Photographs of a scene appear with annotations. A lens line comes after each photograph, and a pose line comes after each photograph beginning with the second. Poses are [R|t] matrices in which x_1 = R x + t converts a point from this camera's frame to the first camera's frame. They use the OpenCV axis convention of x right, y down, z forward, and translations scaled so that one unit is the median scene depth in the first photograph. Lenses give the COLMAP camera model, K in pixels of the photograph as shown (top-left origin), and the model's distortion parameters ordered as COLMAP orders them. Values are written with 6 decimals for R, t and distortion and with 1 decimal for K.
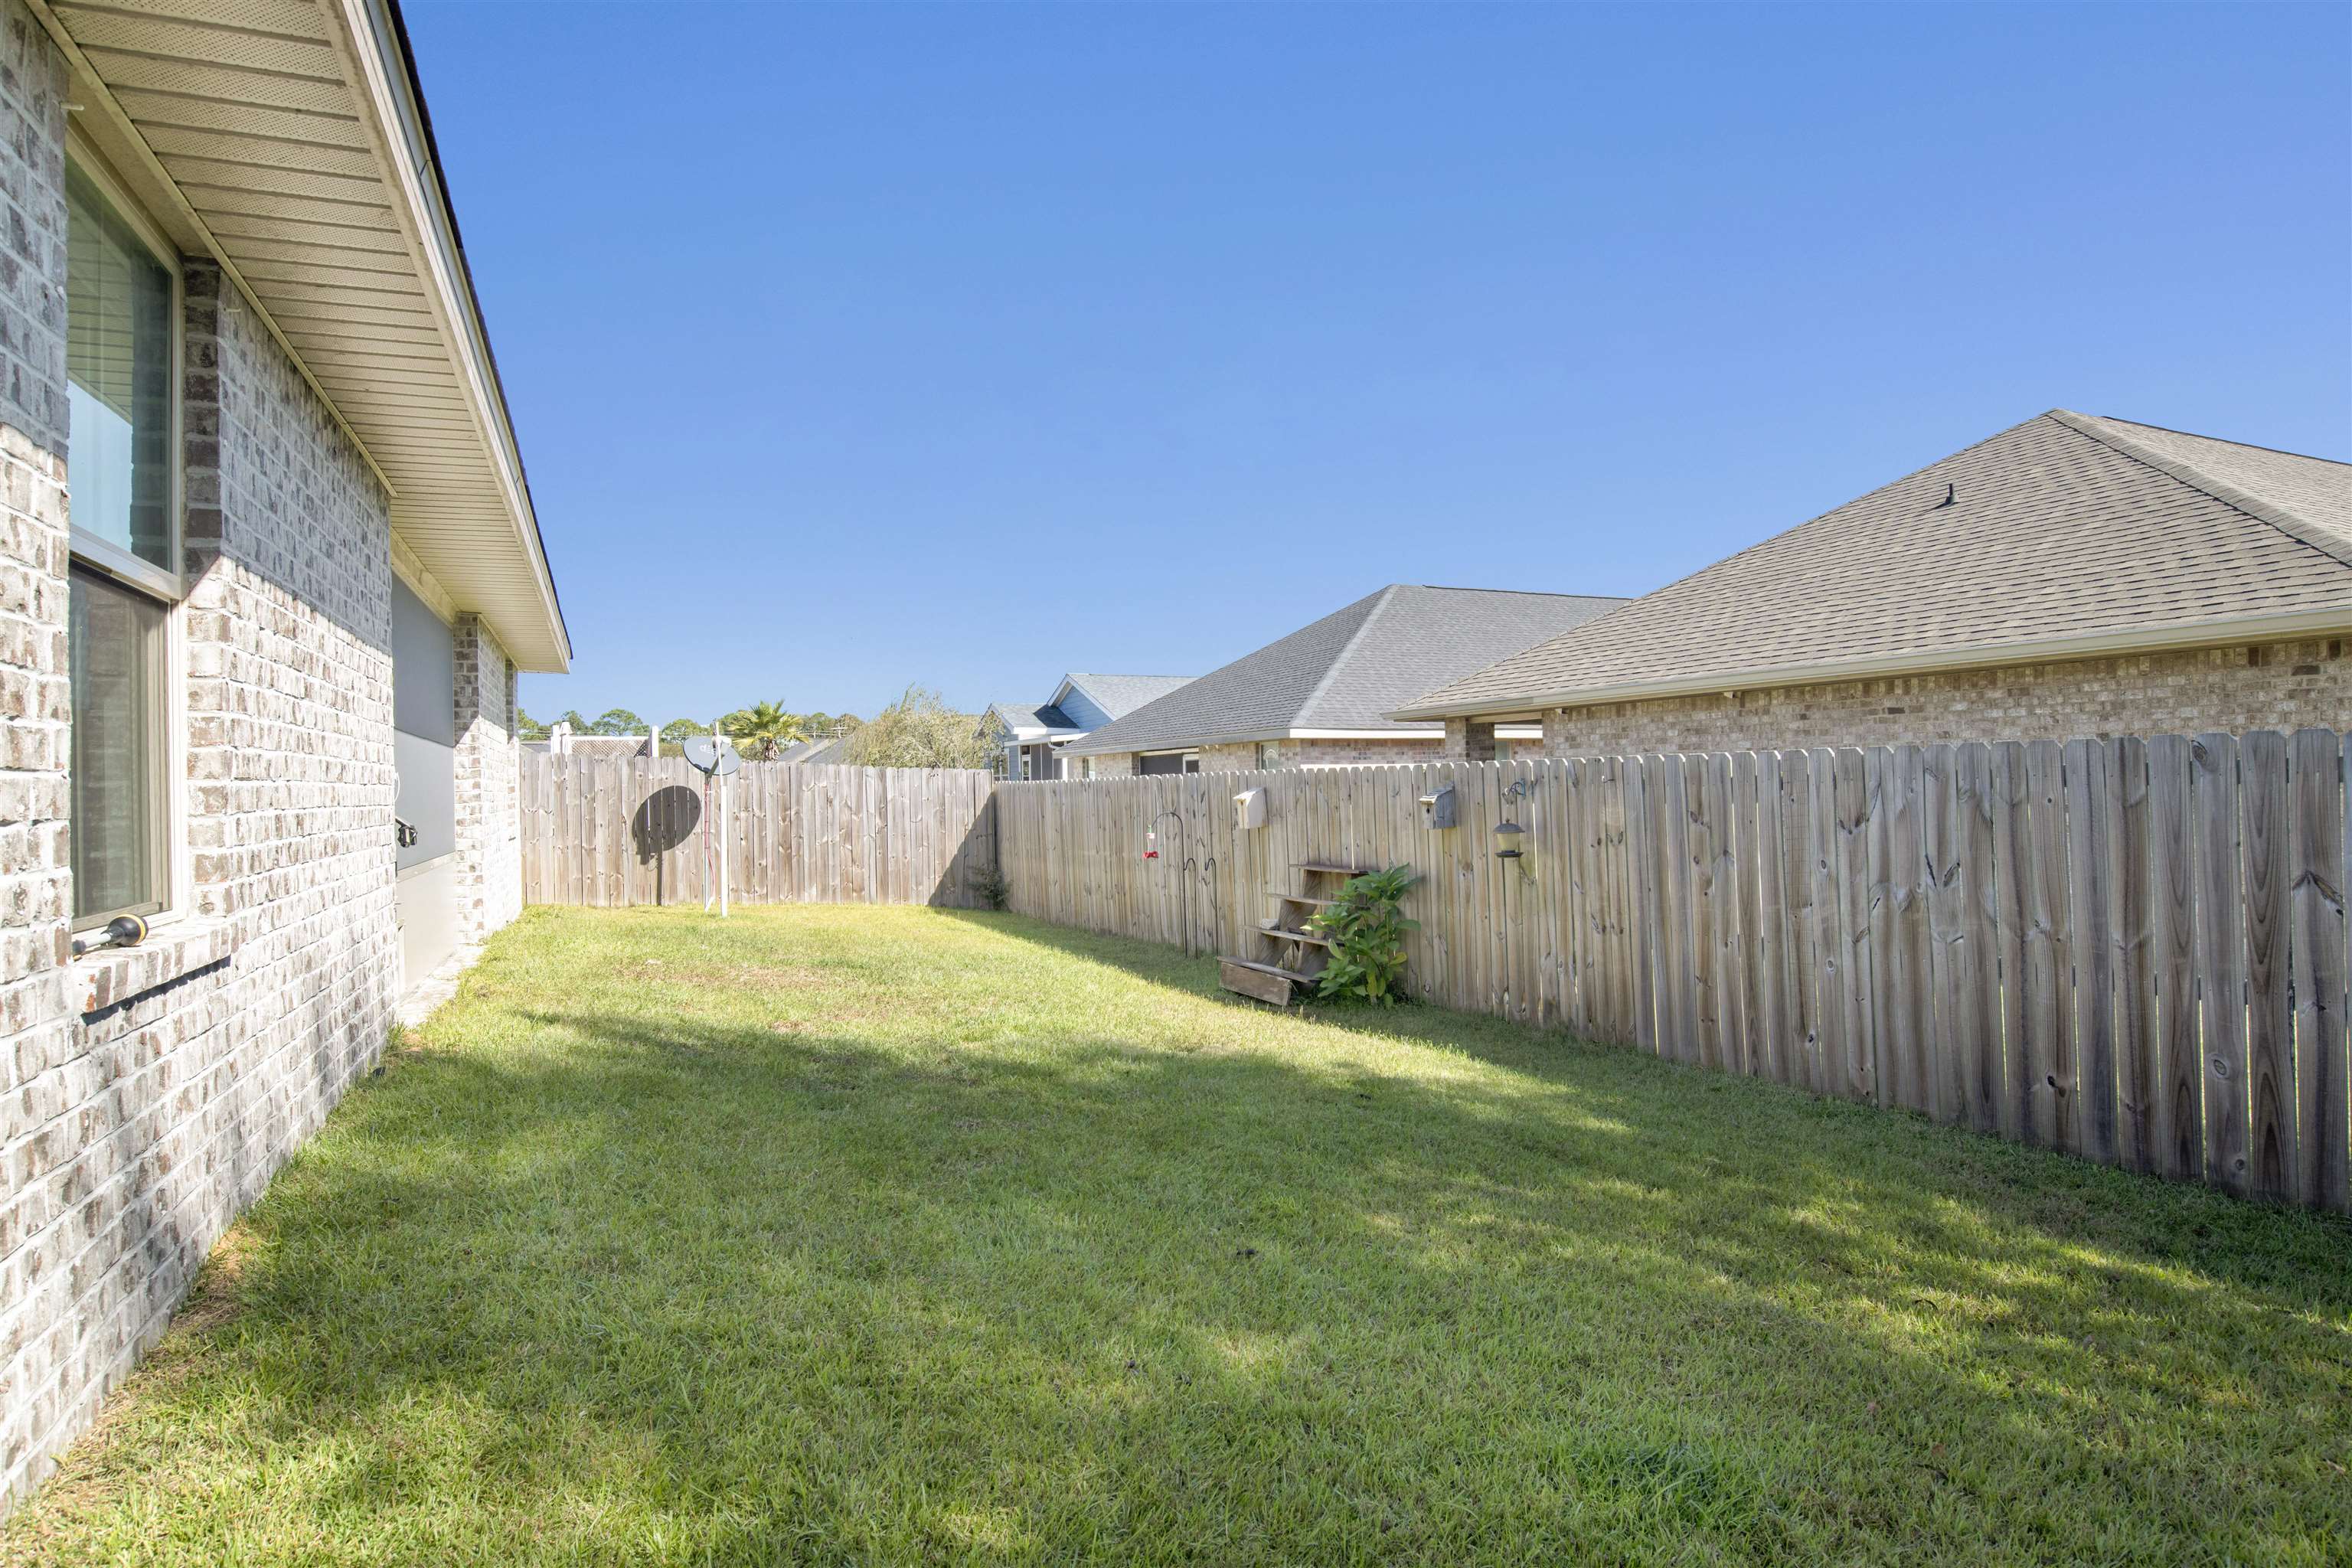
lens RADIAL K [[1294.5, 0, 1174.0], [0, 1294.5, 785.3], [0, 0, 1]] dist [-0.041672, 0.012748]
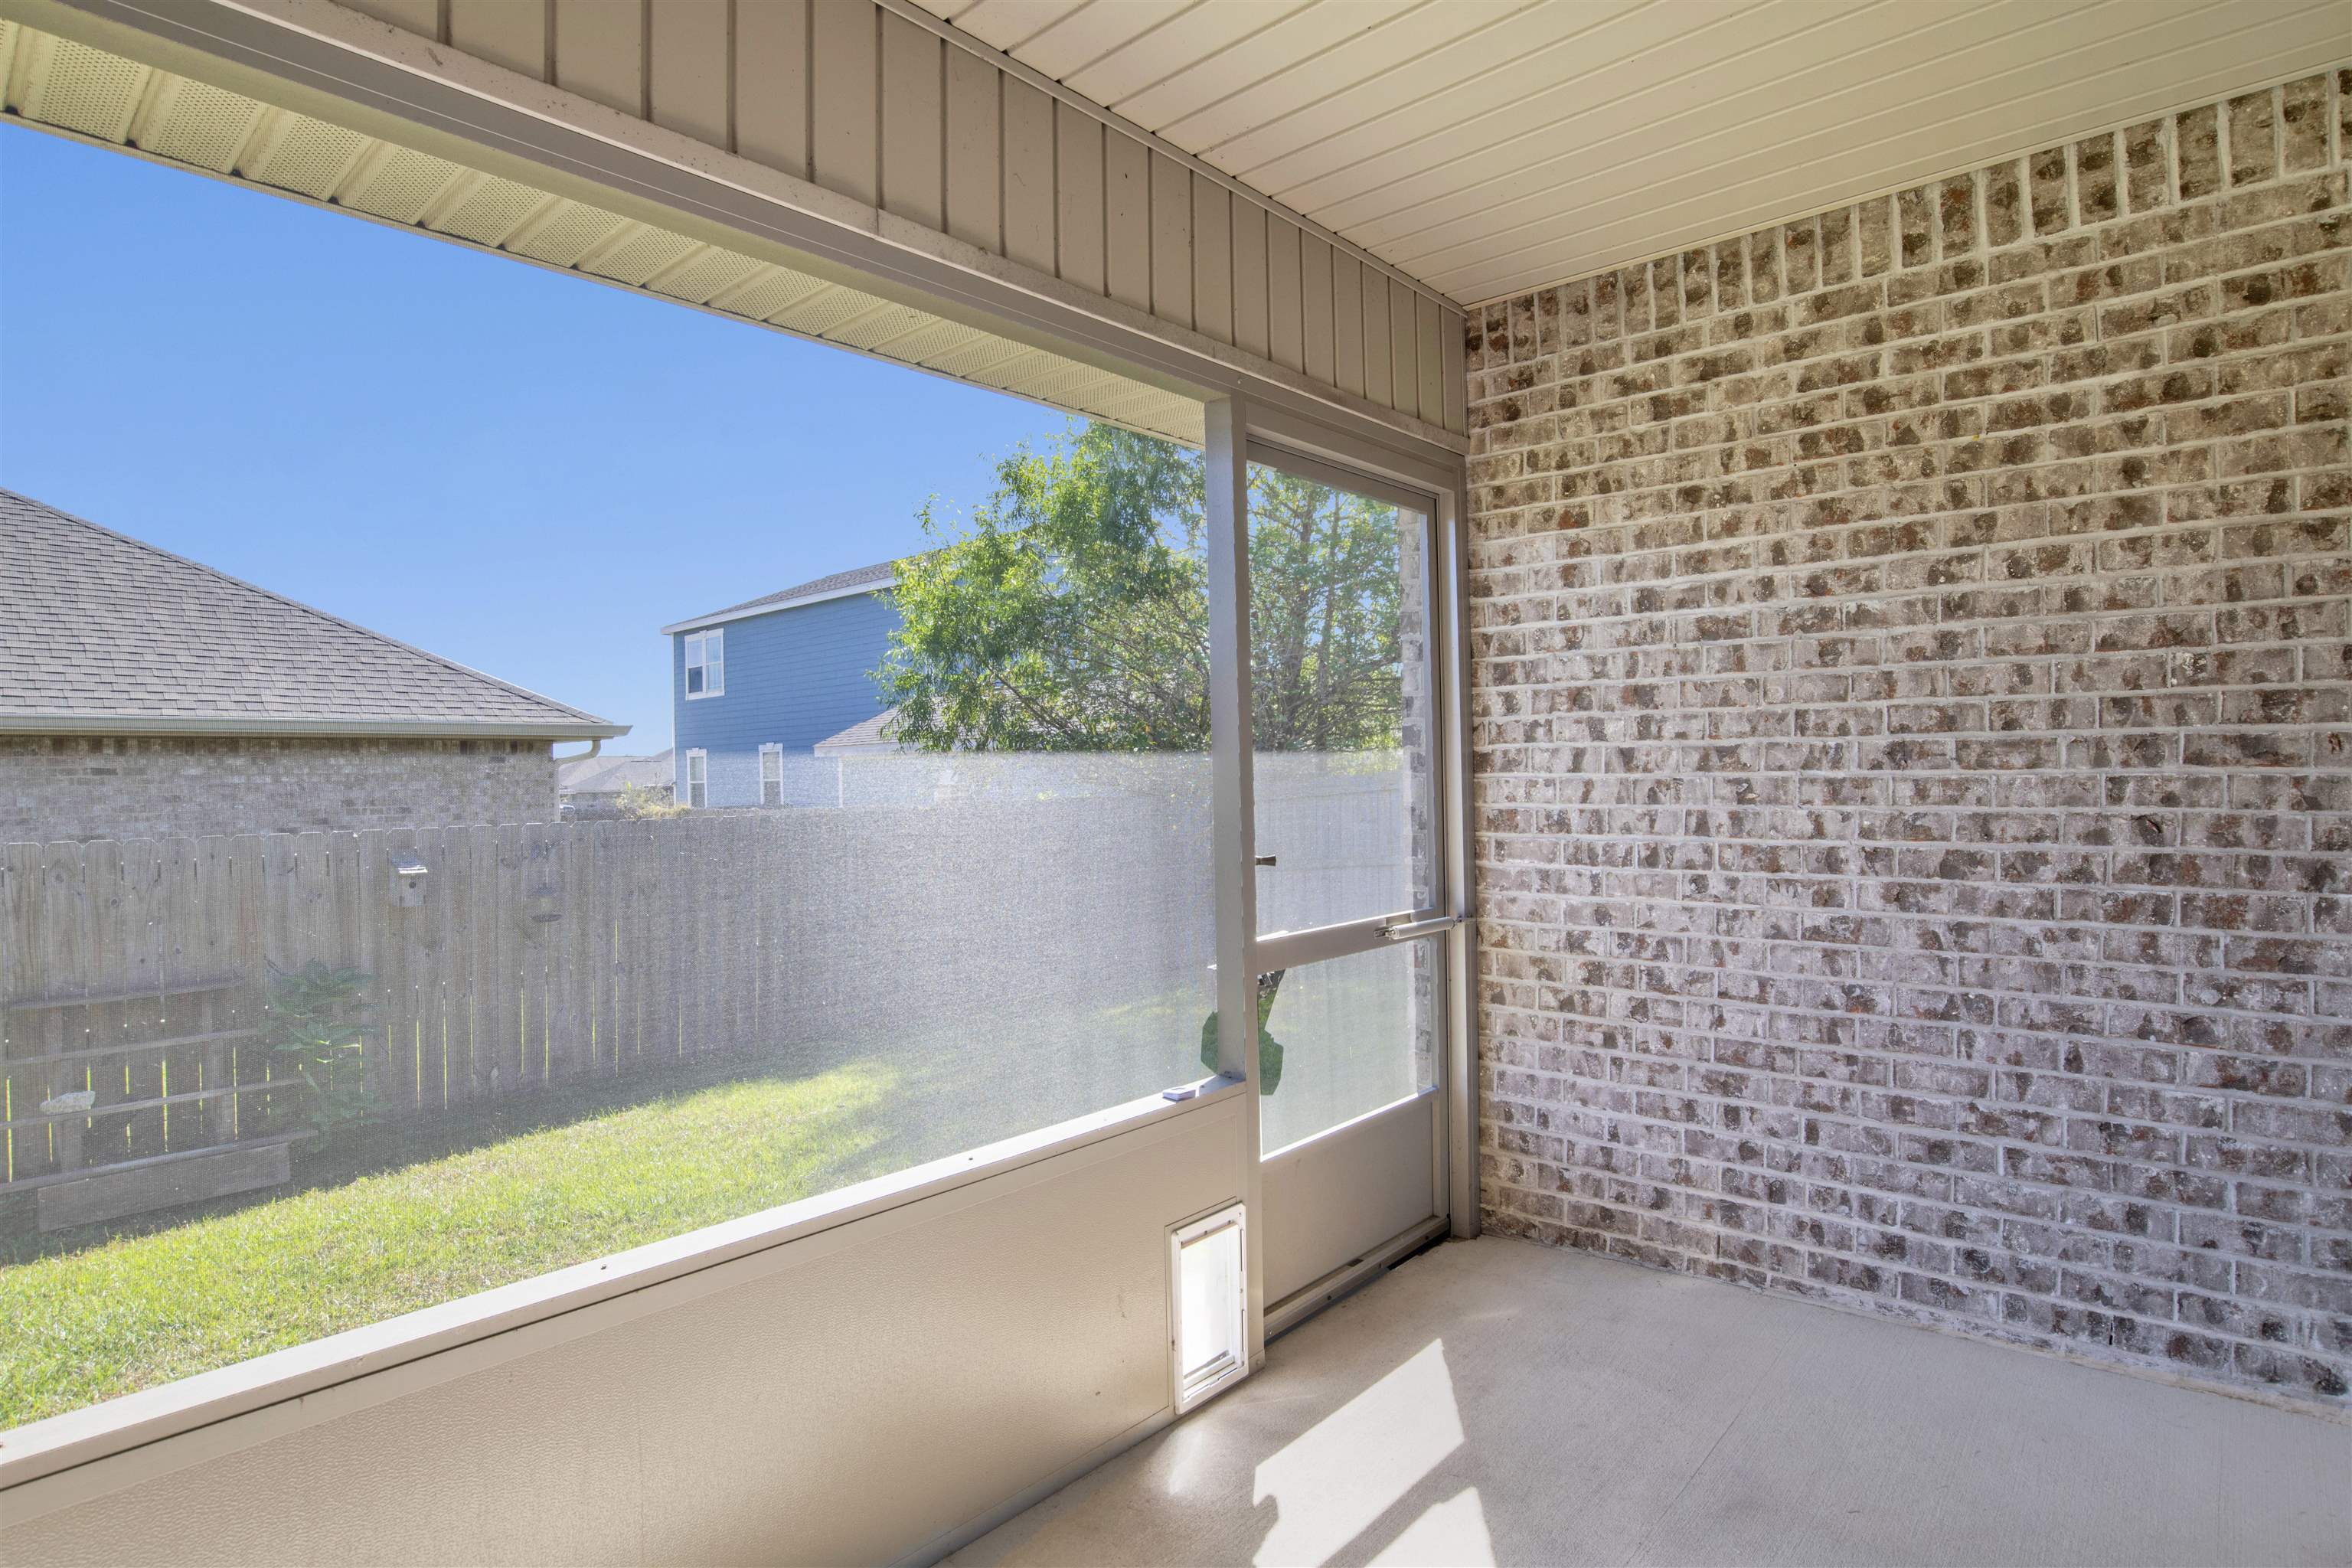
lens RADIAL K [[1246.6, 0, 1176.7], [0, 1246.6, 783.9], [0, 0, 1]] dist [-0.054039, 0.001481]
pose [[-0.420496, 0.026277, 0.906914, -0.438992], [0.028978, 0.999460, -0.015522, -0.010673], [-0.906831, 0.019753, -0.421030, 0.523180]]
